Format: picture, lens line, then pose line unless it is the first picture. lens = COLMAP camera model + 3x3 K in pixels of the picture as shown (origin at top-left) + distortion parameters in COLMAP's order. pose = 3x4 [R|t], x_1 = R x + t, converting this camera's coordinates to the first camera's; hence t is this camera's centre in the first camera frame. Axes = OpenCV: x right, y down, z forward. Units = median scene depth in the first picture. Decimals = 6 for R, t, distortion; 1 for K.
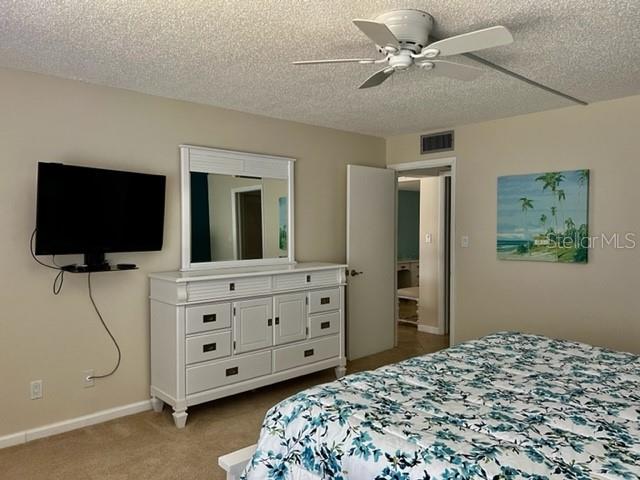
lens RADIAL K [[487.0, 0, 323.5], [0, 487.0, 239.5], [0, 0, 1]] dist [0.002429, -0.002460]
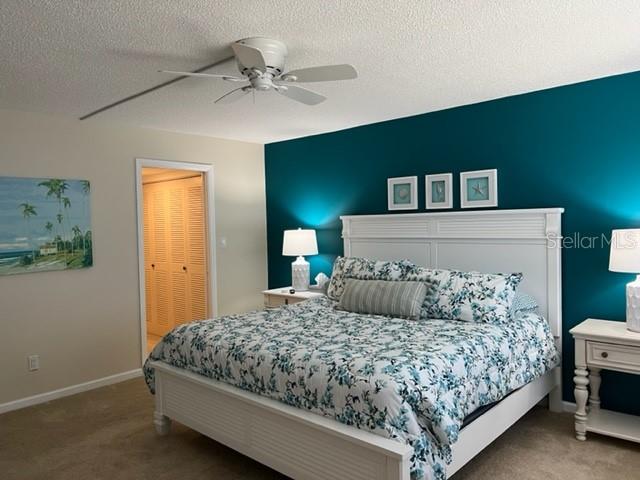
lens RADIAL K [[487.0, 0, 317.9], [0, 487.0, 239.0], [0, 0, 1]] dist [0.002429, -0.002460]
pose [[-0.091546, -0.031345, 0.995307, -0.563070], [0.050652, 0.998064, 0.036090, -0.026305], [-0.994512, 0.053719, -0.089781, 0.575616]]
